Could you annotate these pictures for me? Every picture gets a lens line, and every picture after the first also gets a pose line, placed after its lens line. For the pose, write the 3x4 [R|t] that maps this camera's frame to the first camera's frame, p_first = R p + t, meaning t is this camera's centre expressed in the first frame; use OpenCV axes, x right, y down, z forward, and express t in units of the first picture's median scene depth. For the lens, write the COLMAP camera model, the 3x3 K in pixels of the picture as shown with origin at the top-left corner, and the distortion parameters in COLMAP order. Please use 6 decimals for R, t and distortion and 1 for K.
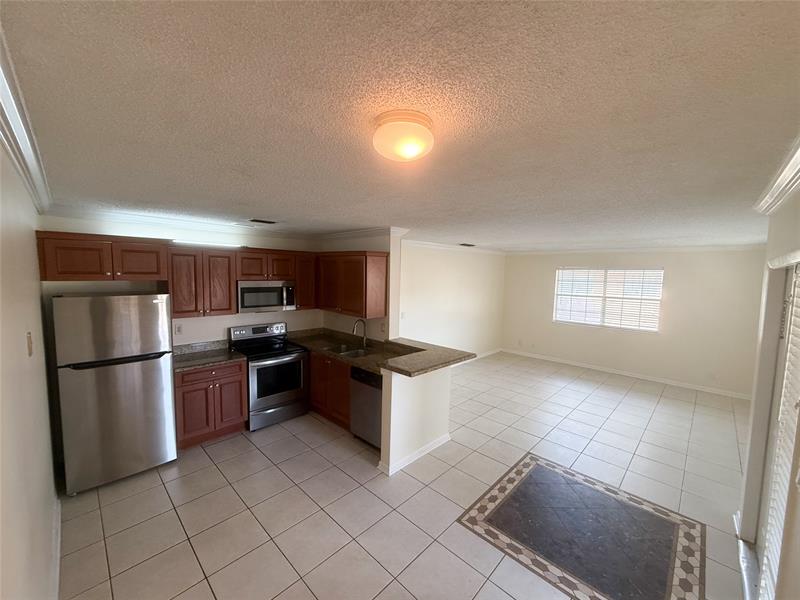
lens RADIAL K [[318.3, 0, 398.1], [0, 318.3, 299.6], [0, 0, 1]] dist [-0.001254, 0.000377]
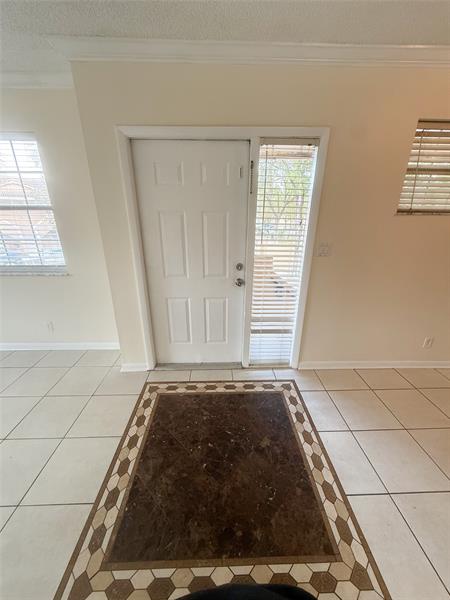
lens RADIAL K [[238.7, 0, 225.3], [0, 238.7, 298.4], [0, 0, 1]] dist [-0.001254, 0.000377]
pose [[-0.718844, -0.267813, 0.641513, 0.203072], [0.037327, 0.906612, 0.420311, 0.045305], [-0.694168, 0.326084, -0.641716, 0.969122]]
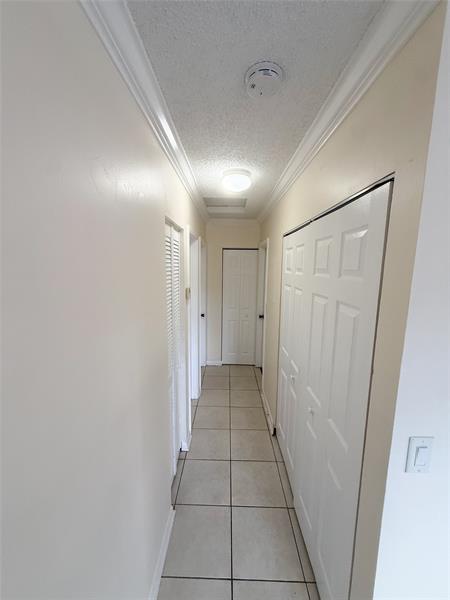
lens RADIAL K [[251.6, 0, 225.0], [0, 251.6, 300.0], [0, 0, 1]] dist [0.001535, 0.000256]
pose [[0.683737, 0.100106, -0.722829, 0.055883], [-0.060144, 0.994906, 0.080896, -0.070560], [0.727245, -0.011837, 0.686276, 1.387545]]
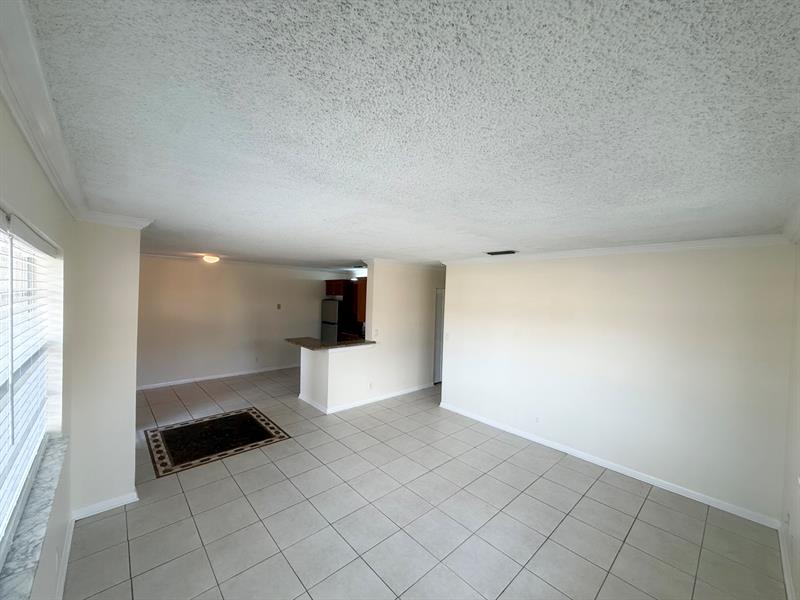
lens RADIAL K [[318.3, 0, 398.1], [0, 318.3, 299.6], [0, 0, 1]] dist [-0.001254, 0.000377]
pose [[-0.048604, 0.000240, -0.998818, 1.675386], [-0.113756, 0.993492, 0.005774, -0.089285], [0.992319, 0.113902, -0.048261, 1.481975]]
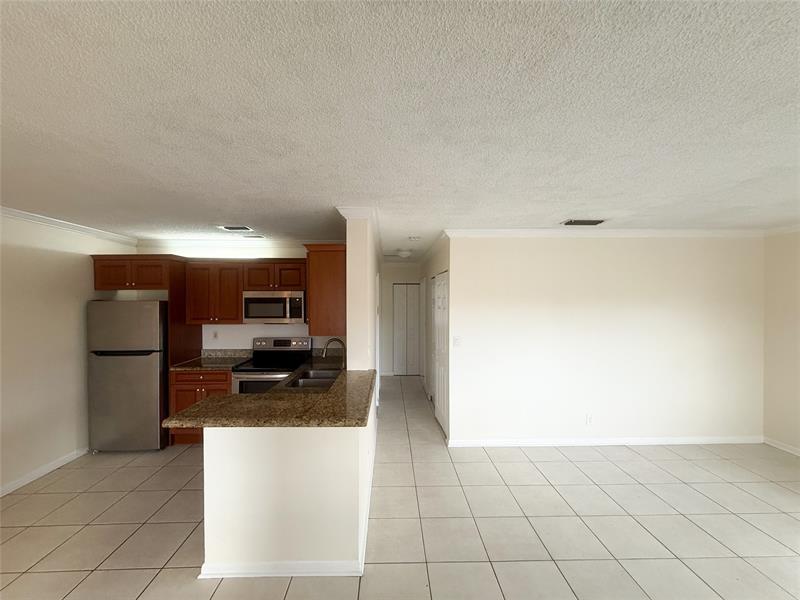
lens RADIAL K [[335.5, 0, 400.0], [0, 335.5, 300.0], [0, 0, 1]] dist [0.001535, 0.000256]
pose [[0.718355, -0.010805, -0.695593, 0.706011], [-0.042402, 0.997340, -0.059283, 0.013304], [0.694384, 0.072081, 0.715986, 0.678865]]
